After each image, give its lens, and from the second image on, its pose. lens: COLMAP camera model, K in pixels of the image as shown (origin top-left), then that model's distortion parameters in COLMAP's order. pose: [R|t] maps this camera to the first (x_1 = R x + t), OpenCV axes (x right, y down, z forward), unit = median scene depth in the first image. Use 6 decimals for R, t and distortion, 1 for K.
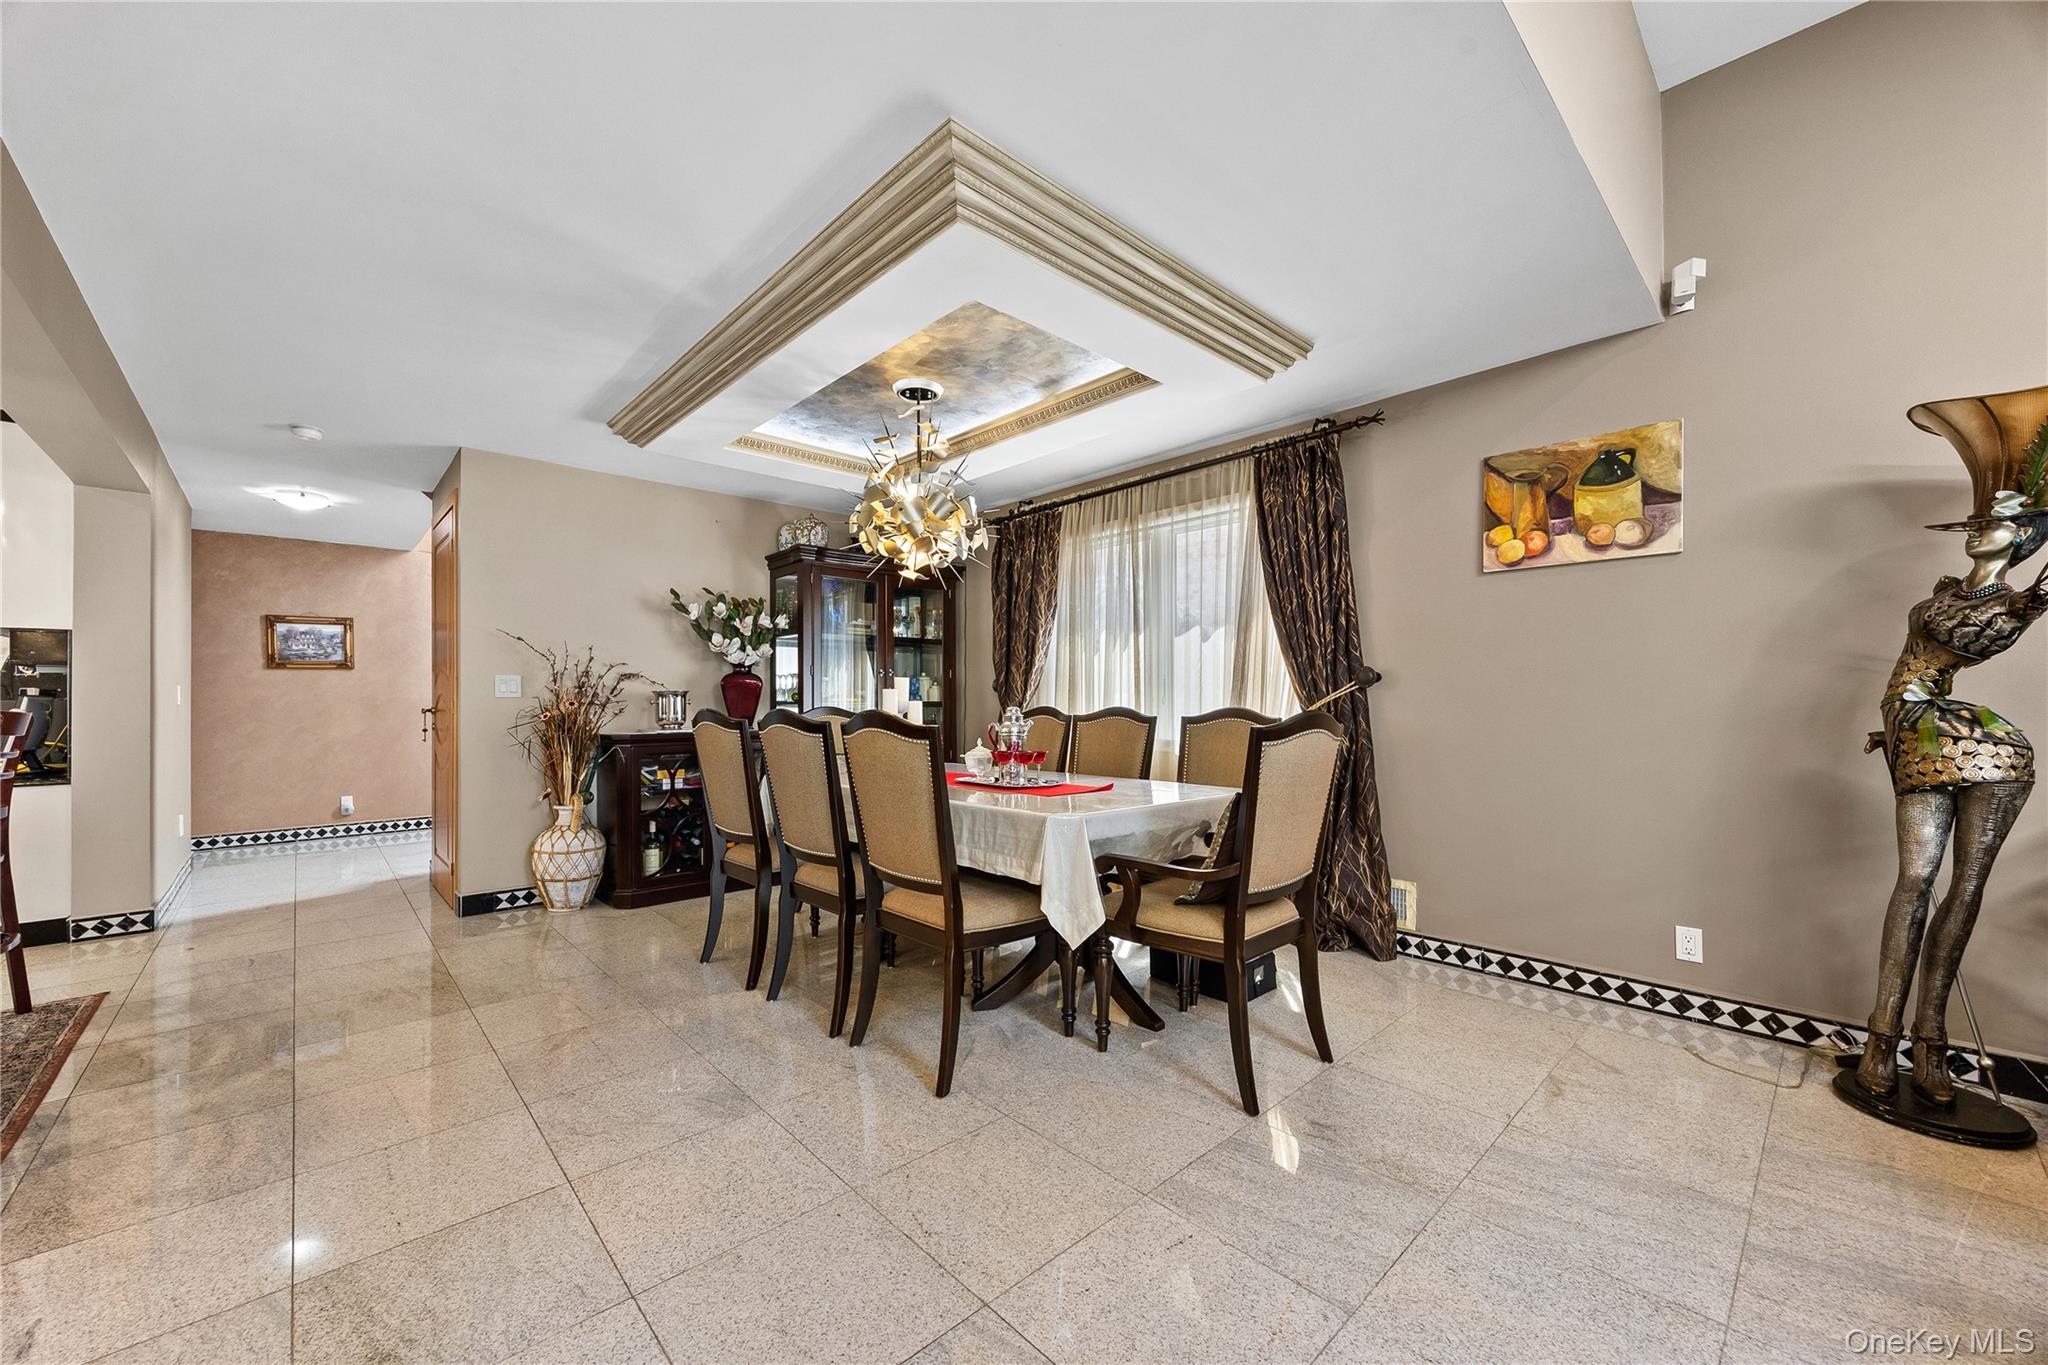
lens RADIAL K [[786.1, 0, 1018.9], [0, 786.1, 700.2], [0, 0, 1]] dist [-0.002782, -0.000021]
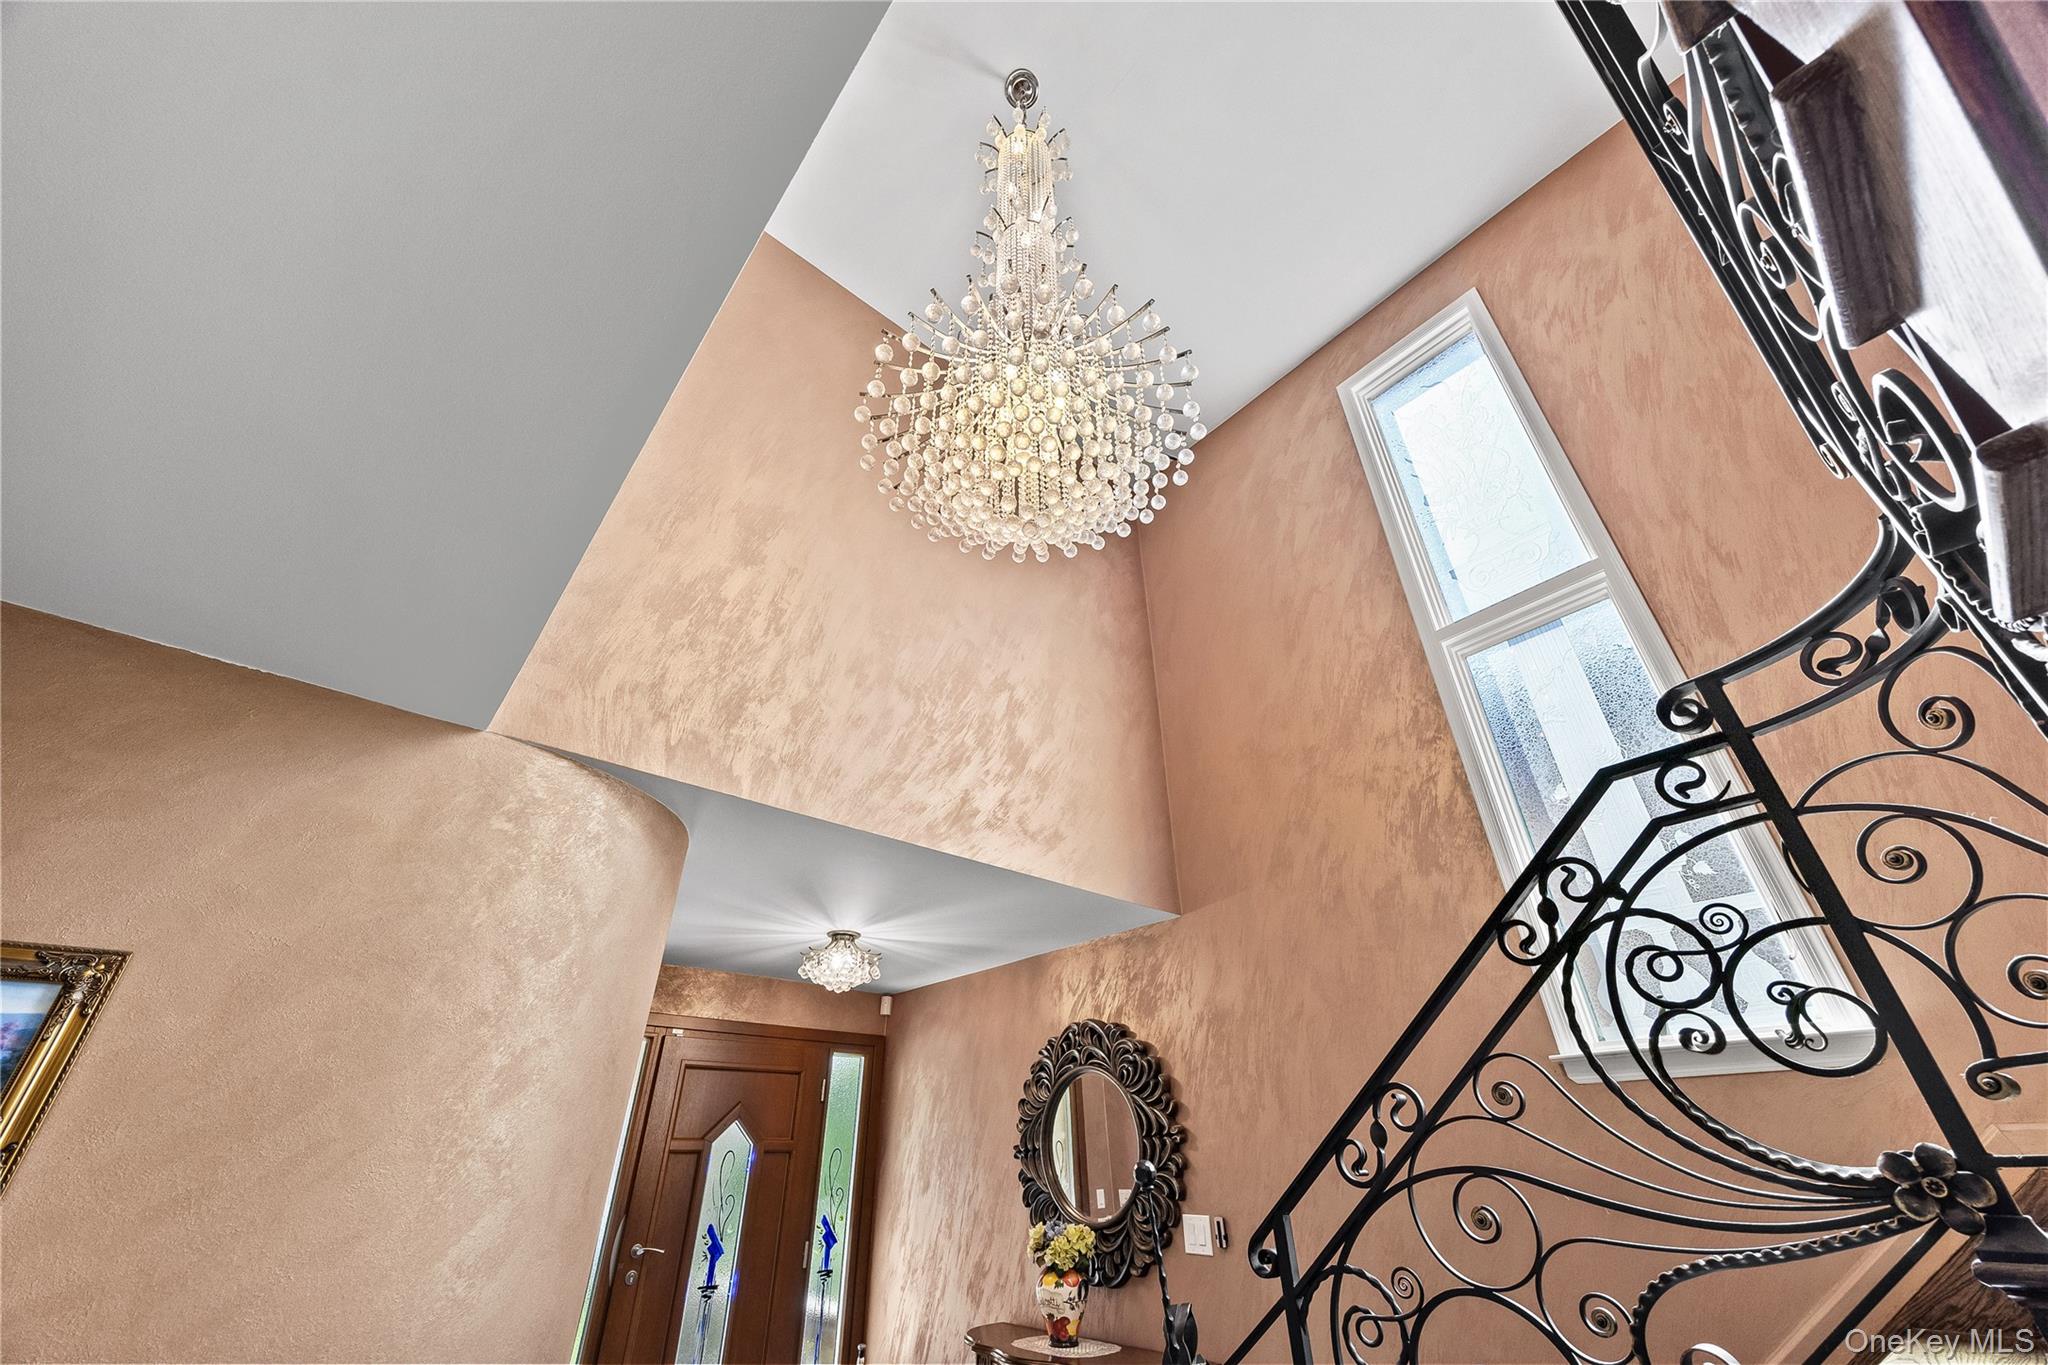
lens RADIAL K [[786.1, 0, 1021.4], [0, 786.1, 679.2], [0, 0, 1]] dist [-0.002782, -0.000021]
pose [[0.999565, -0.024201, -0.016858, -0.994317], [0.011737, 0.850773, -0.525402, -0.085417], [0.027058, 0.524976, 0.850687, 1.313470]]
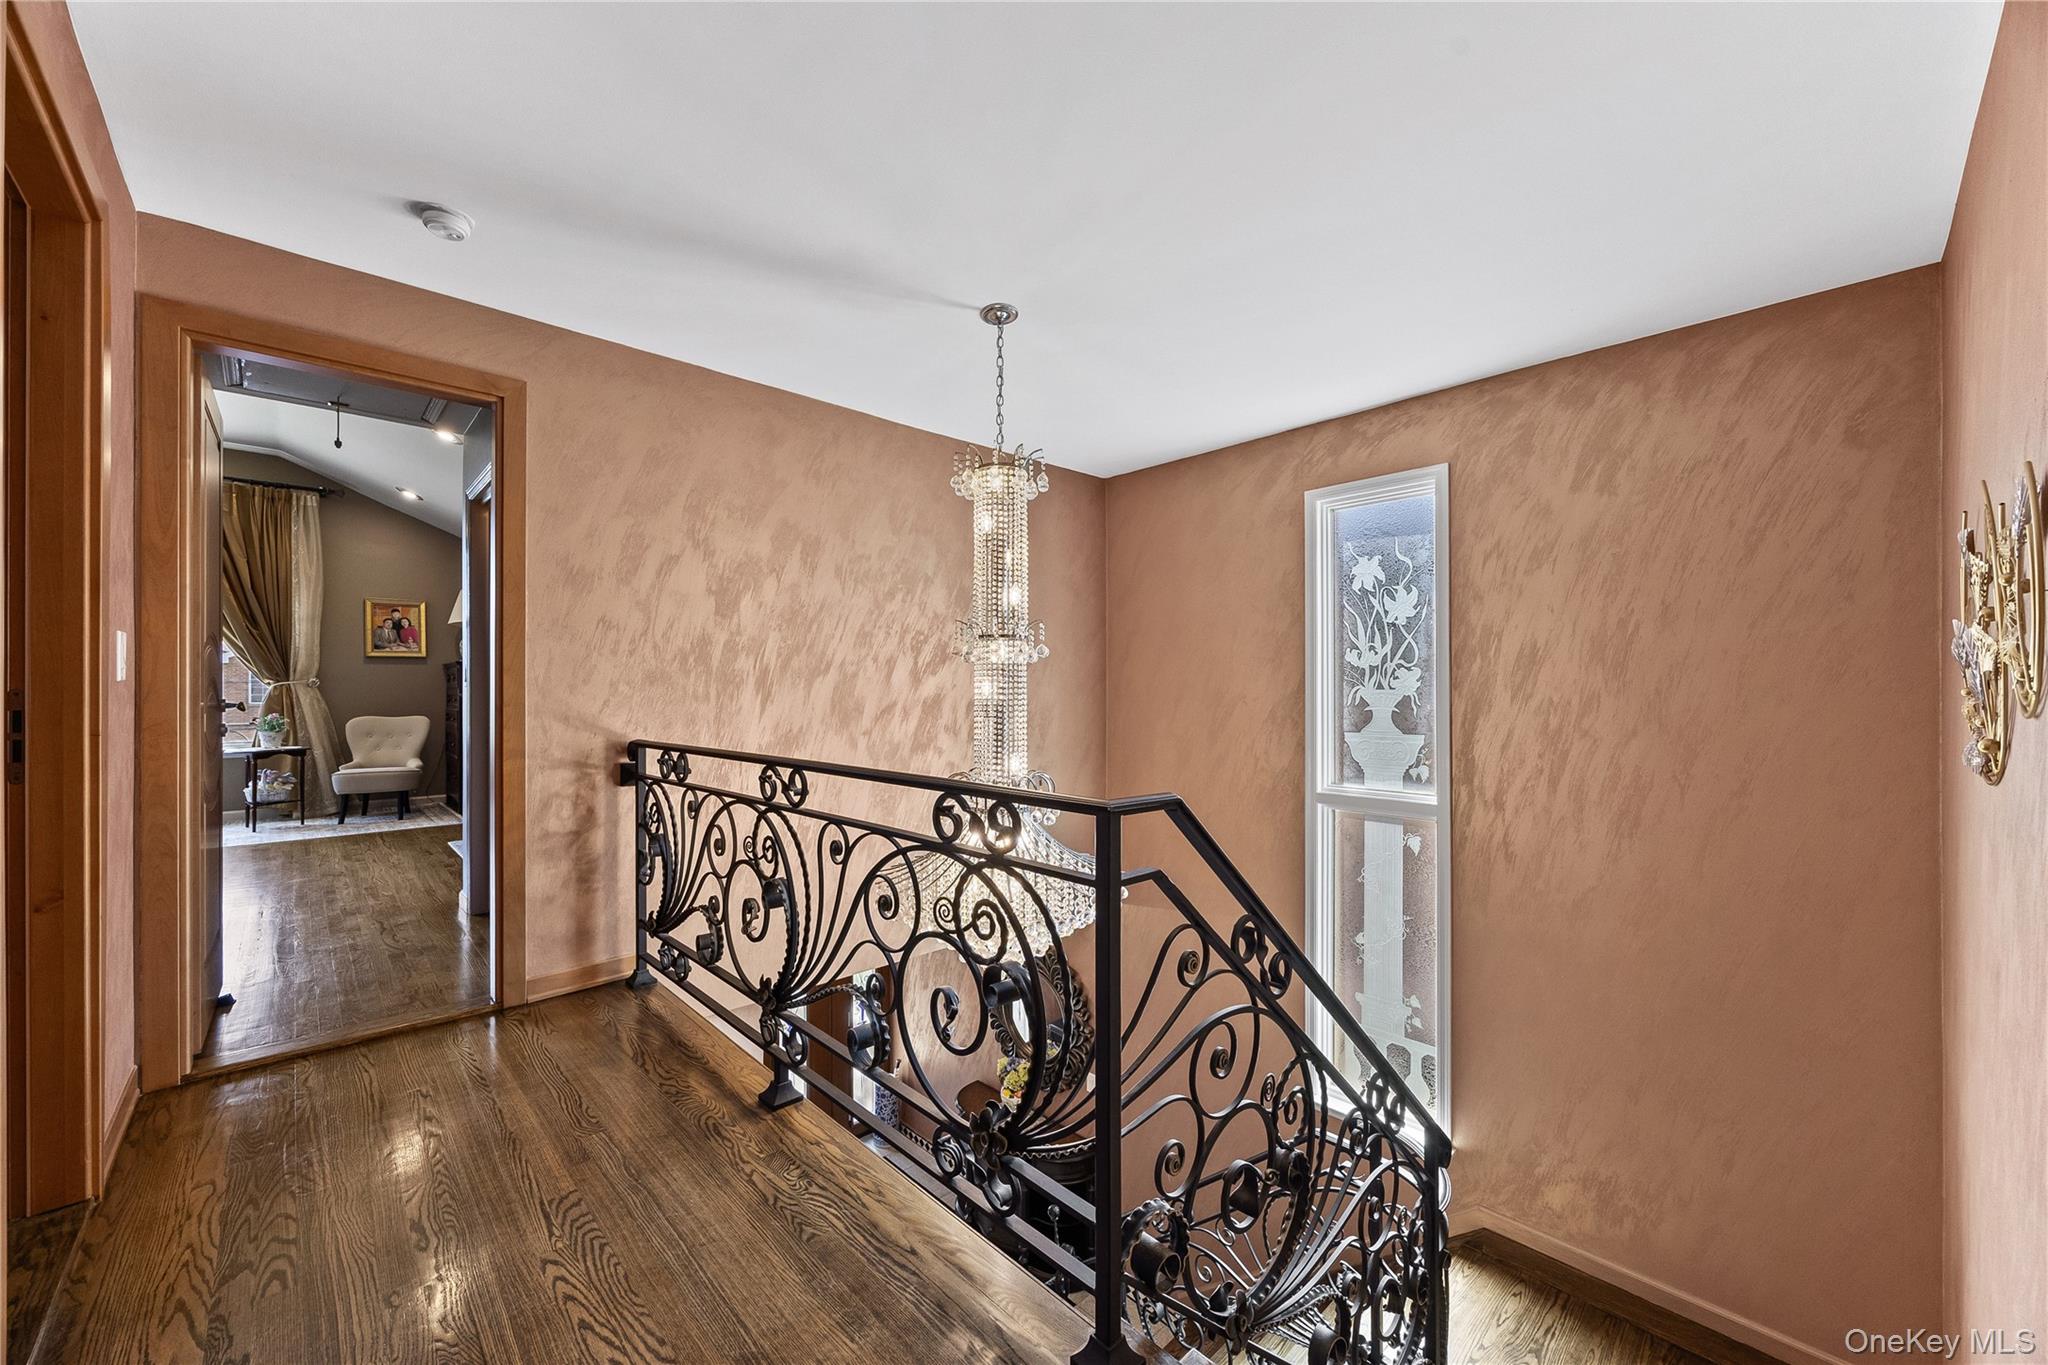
lens RADIAL K [[786.1, 0, 1026.9], [0, 786.1, 687.2], [0, 0, 1]] dist [-0.002782, -0.000021]
pose [[0.999855, -0.001245, 0.016962, -0.978403], [0.001336, 0.999985, -0.005371, -0.715959], [-0.016955, 0.005393, 0.999842, 0.936160]]
